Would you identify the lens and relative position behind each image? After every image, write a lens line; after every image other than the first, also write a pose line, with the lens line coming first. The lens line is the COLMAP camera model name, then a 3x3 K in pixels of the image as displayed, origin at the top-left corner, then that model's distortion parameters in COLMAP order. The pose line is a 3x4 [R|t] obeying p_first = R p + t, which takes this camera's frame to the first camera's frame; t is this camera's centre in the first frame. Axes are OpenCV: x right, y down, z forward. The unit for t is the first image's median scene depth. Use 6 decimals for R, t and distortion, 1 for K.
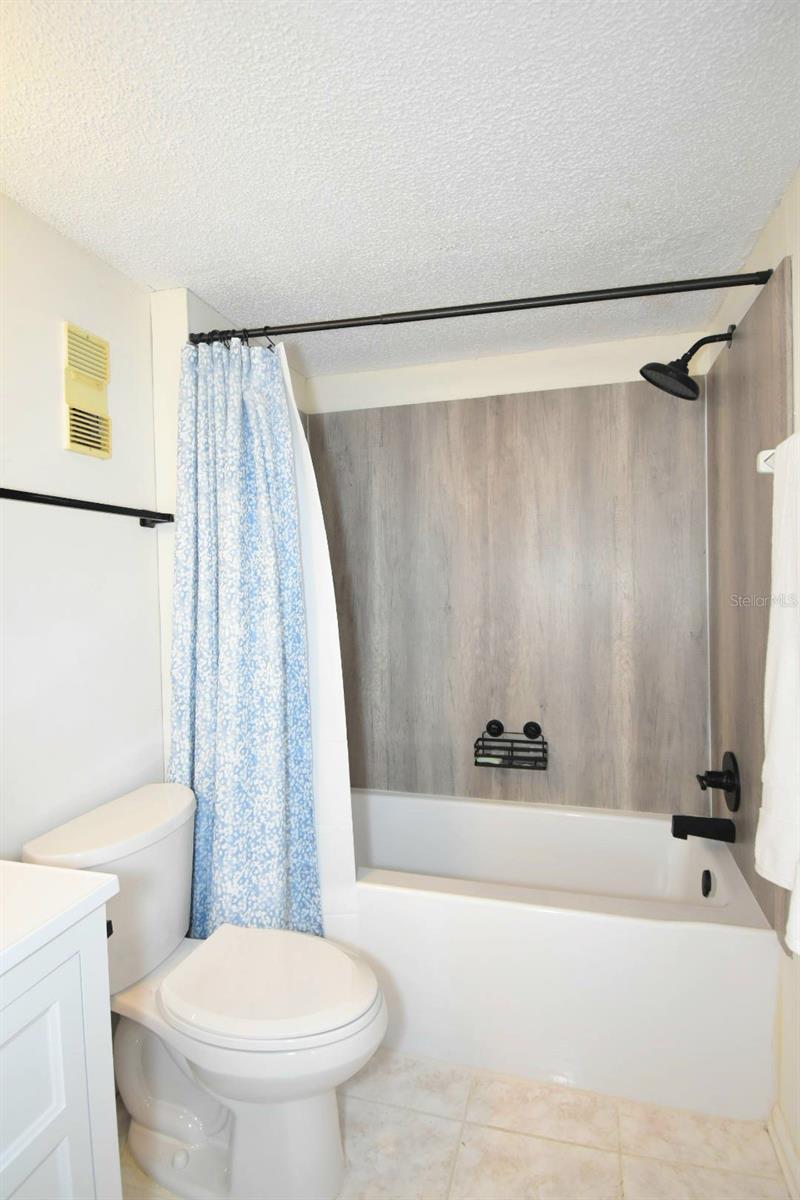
lens RADIAL K [[611.4, 0, 429.0], [0, 611.4, 596.5], [0, 0, 1]] dist [0.015628, -0.025485]
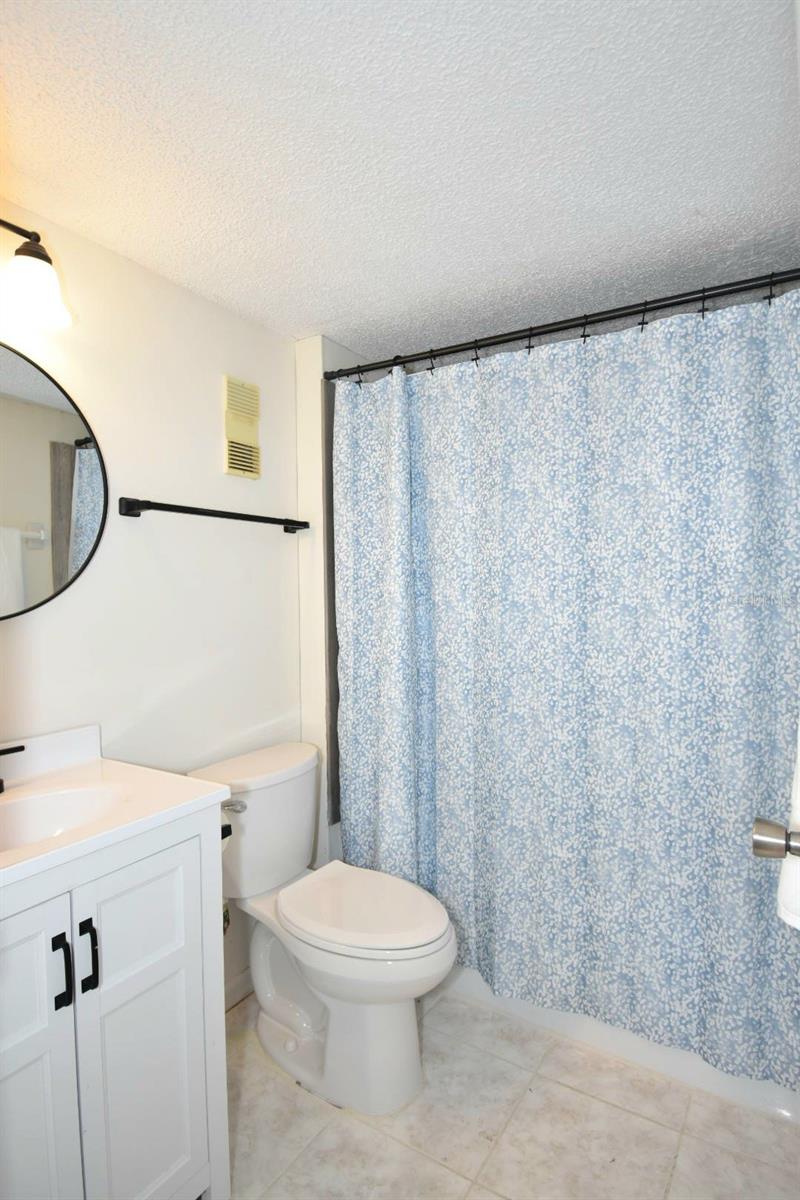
lens RADIAL K [[611.4, 0, 429.0], [0, 611.4, 596.5], [0, 0, 1]] dist [0.015628, -0.025485]
pose [[0.958800, 0.008241, -0.283963, 0.185579], [-0.012400, 0.999841, -0.012852, 0.031256], [0.283812, 0.015844, 0.958749, -0.114232]]
